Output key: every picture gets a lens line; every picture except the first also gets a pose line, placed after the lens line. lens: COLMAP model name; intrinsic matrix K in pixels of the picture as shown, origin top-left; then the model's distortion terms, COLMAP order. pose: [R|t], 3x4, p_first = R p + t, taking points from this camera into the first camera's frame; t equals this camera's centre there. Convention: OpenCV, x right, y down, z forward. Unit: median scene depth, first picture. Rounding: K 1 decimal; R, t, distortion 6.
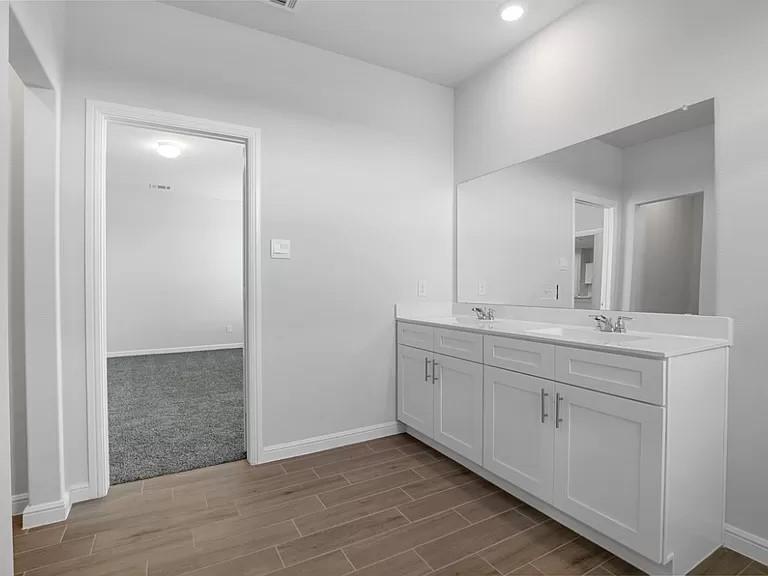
lens RADIAL K [[395.4, 0, 387.6], [0, 395.4, 288.6], [0, 0, 1]] dist [-0.026247, 0.000128]
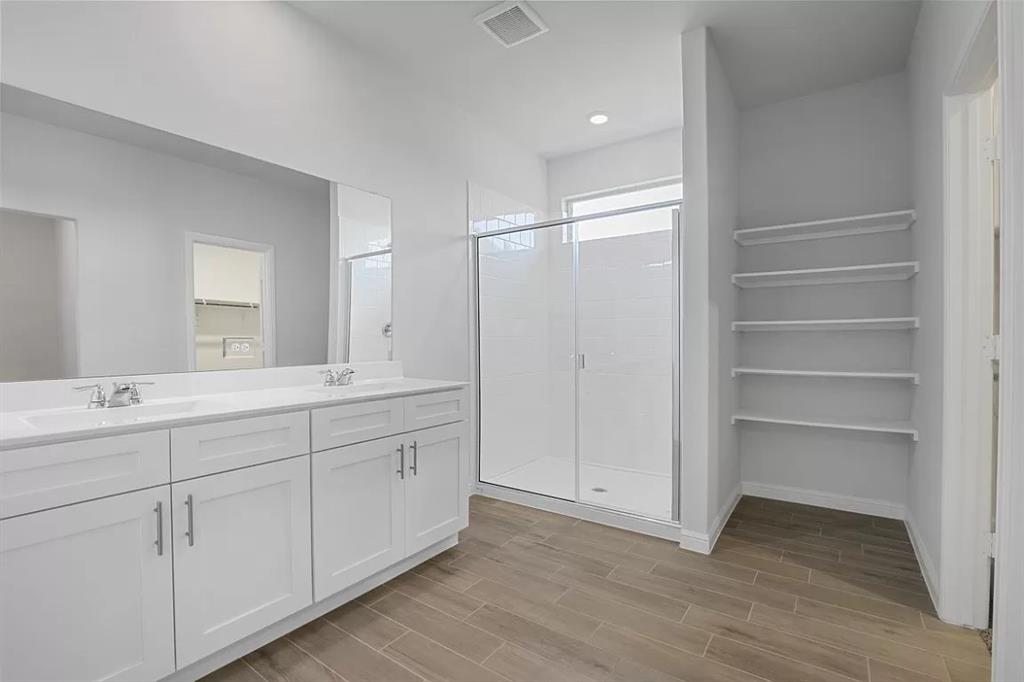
lens RADIAL K [[468.4, 0, 512.0], [0, 468.4, 341.0], [0, 0, 1]] dist [-0.019016, 0.000292]
pose [[-0.413387, -0.013897, 0.910450, -0.722614], [0.002047, 0.999867, 0.016191, -0.016722], [-0.910553, 0.008557, -0.413303, 1.168142]]
